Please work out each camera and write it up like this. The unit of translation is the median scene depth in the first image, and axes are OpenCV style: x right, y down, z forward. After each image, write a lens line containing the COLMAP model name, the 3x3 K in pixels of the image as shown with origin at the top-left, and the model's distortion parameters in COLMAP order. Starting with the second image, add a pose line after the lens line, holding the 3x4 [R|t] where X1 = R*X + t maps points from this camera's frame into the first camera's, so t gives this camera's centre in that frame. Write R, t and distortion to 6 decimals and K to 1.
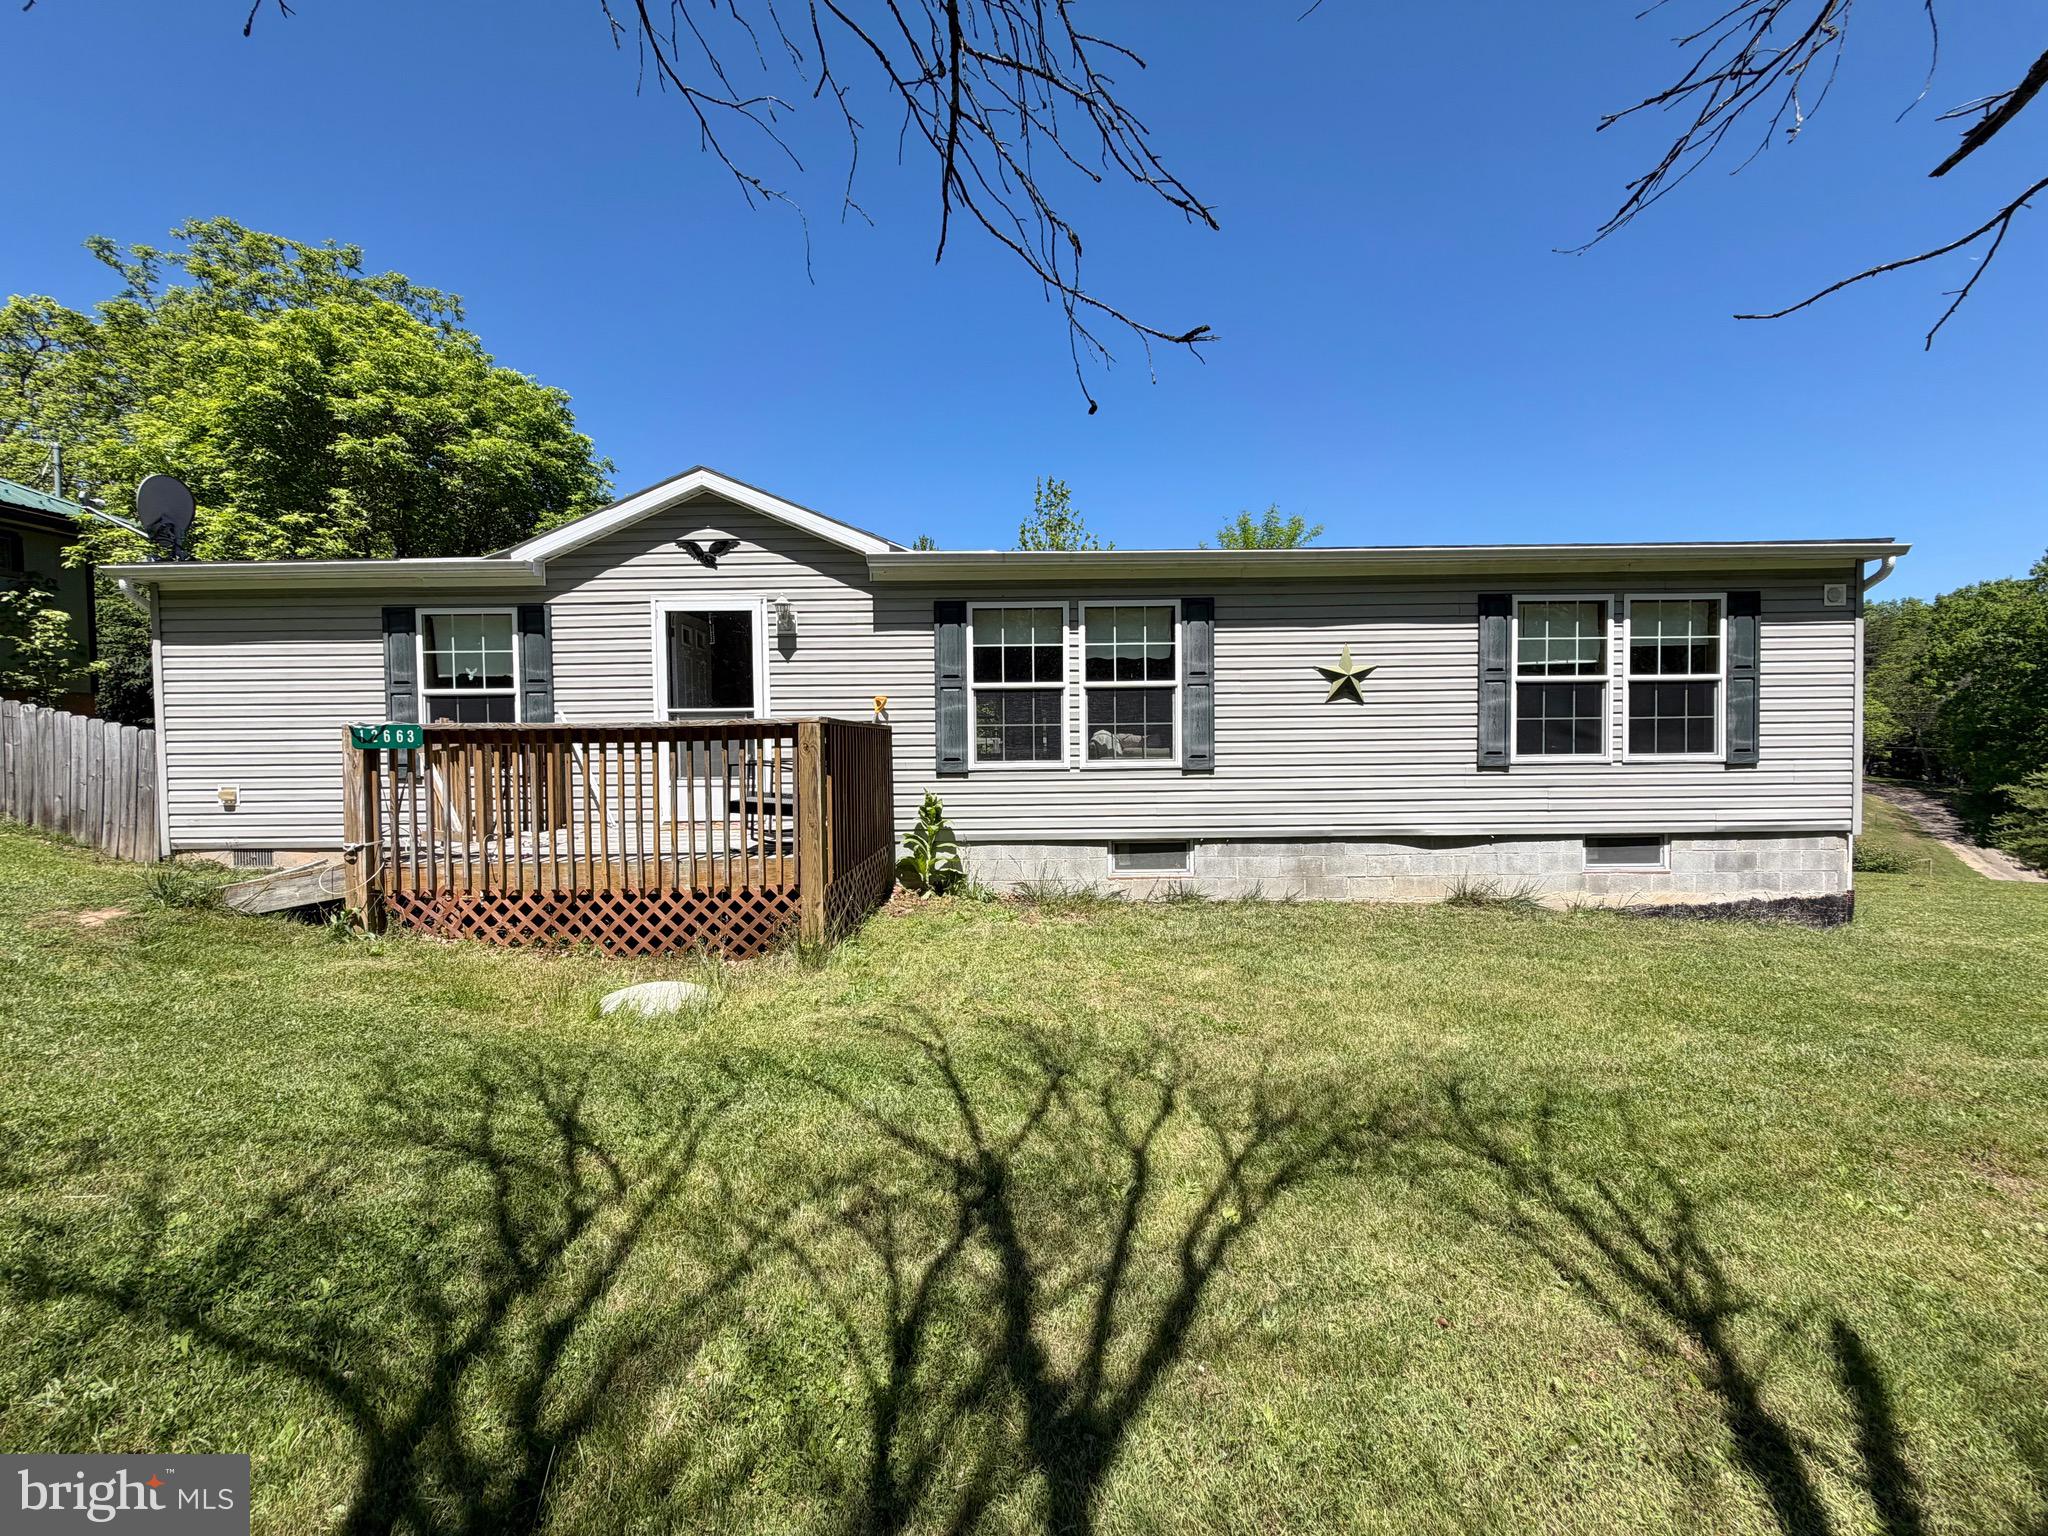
lens RADIAL K [[821.2, 0, 1013.9], [0, 821.2, 767.8], [0, 0, 1]] dist [-0.002757, 0.003421]
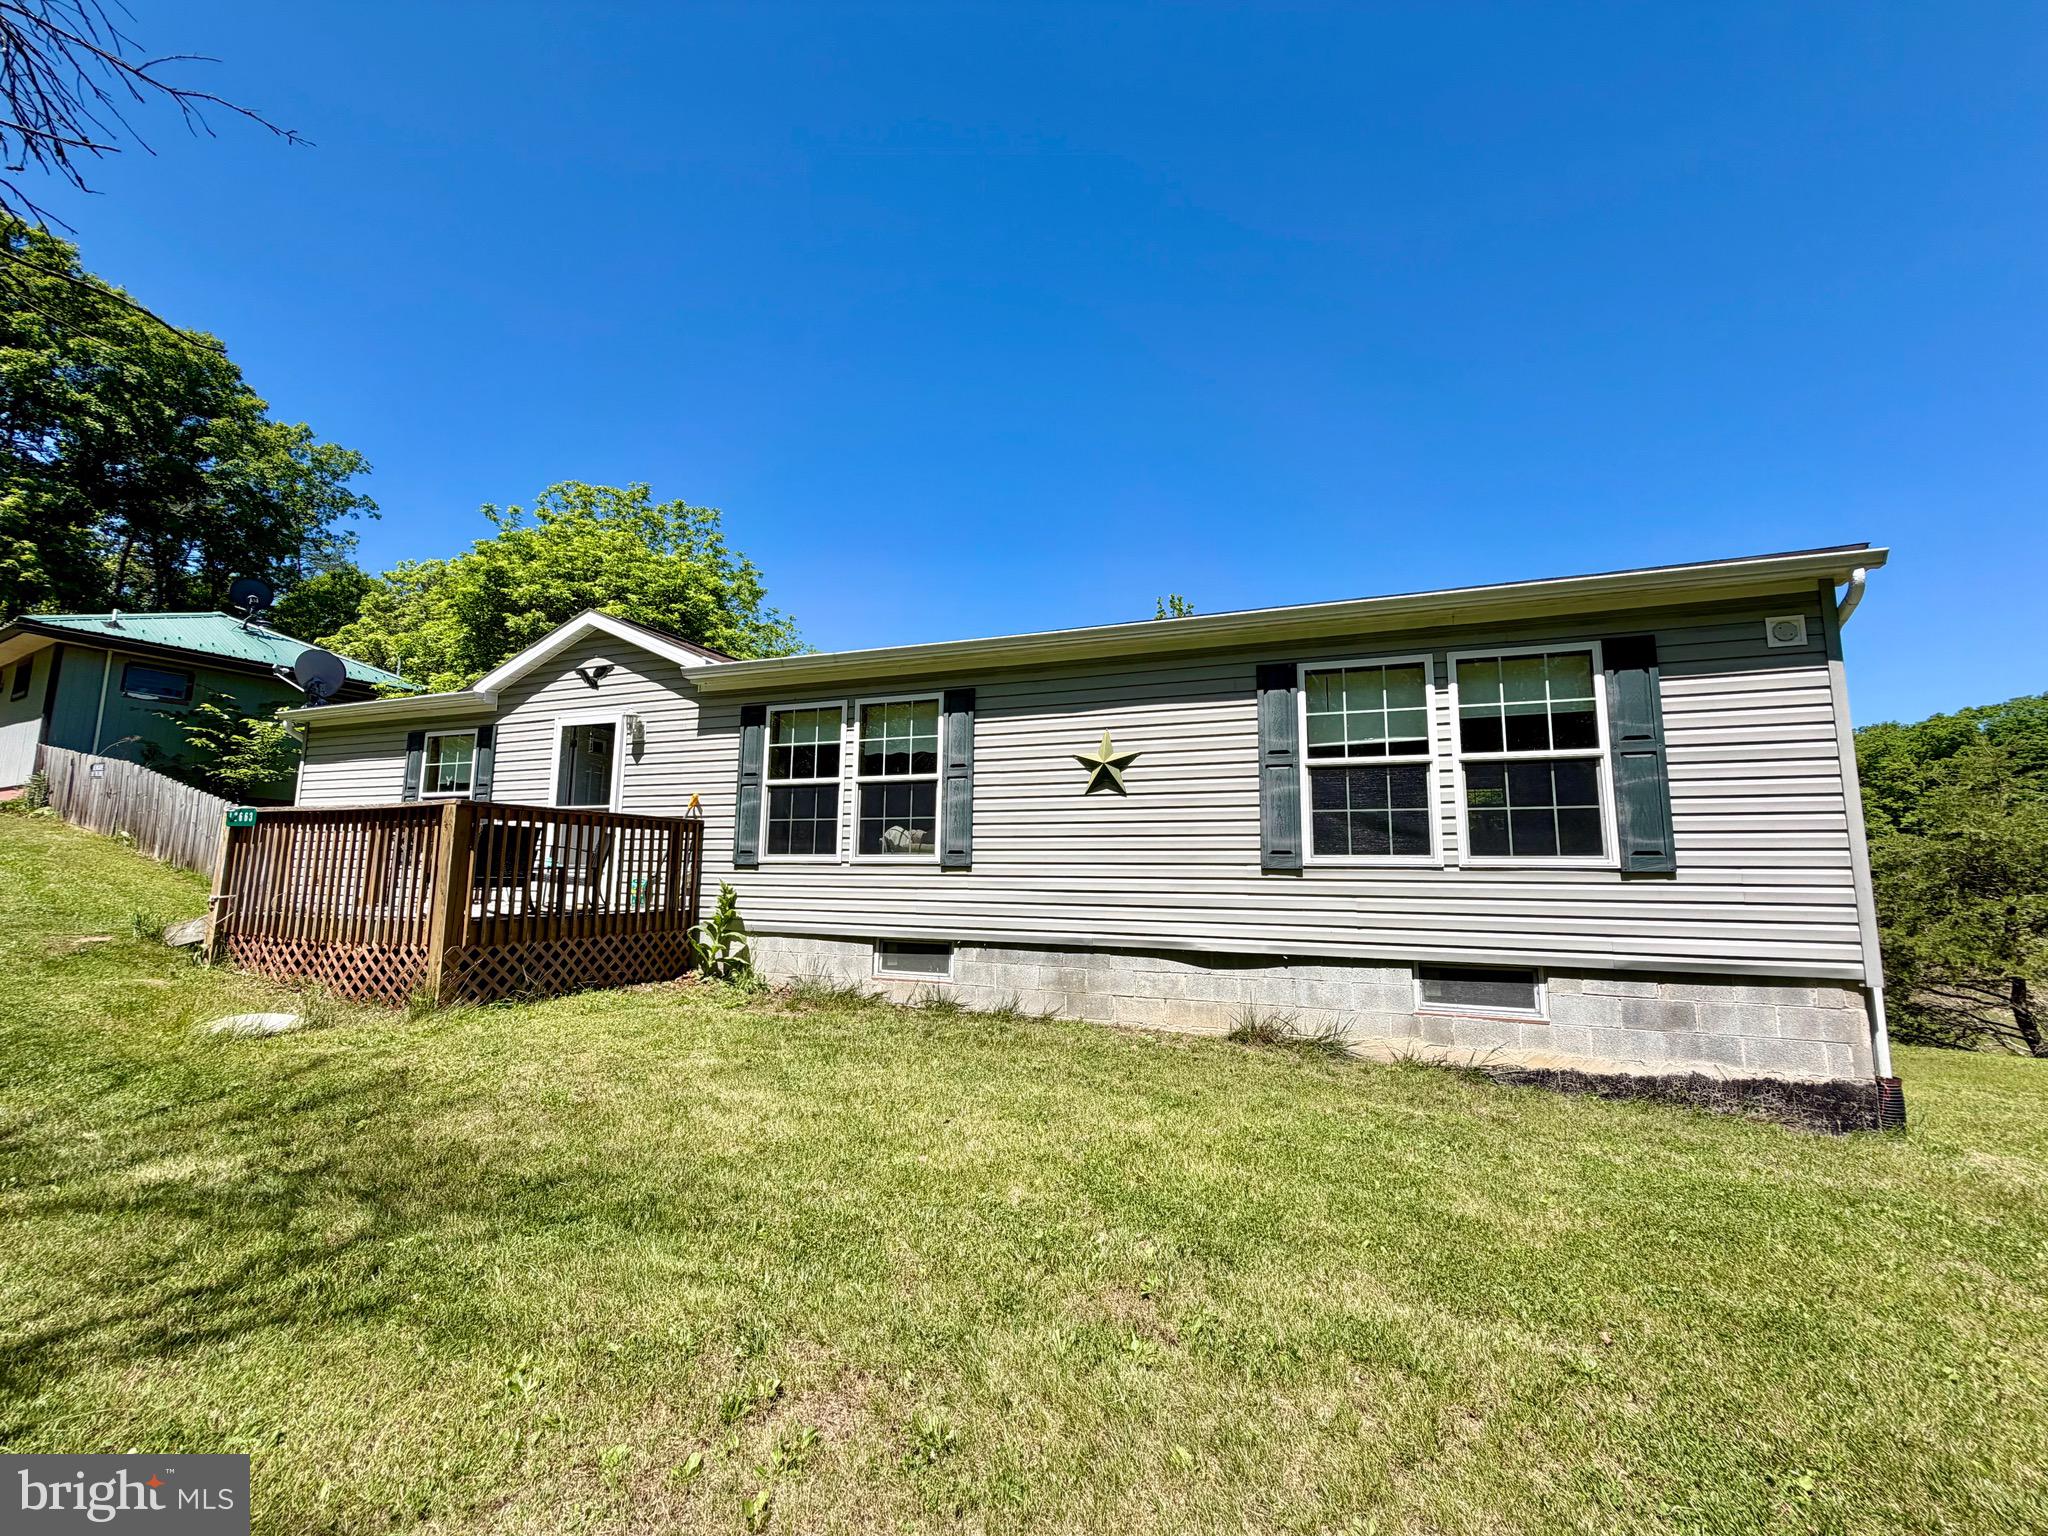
lens RADIAL K [[821.2, 0, 1013.9], [0, 821.2, 767.8], [0, 0, 1]] dist [-0.002757, 0.003421]
pose [[0.930749, -0.024792, -0.364817, 0.635454], [-0.031842, 0.988413, -0.148408, 0.028472], [0.364269, 0.149747, 0.919175, 0.136444]]
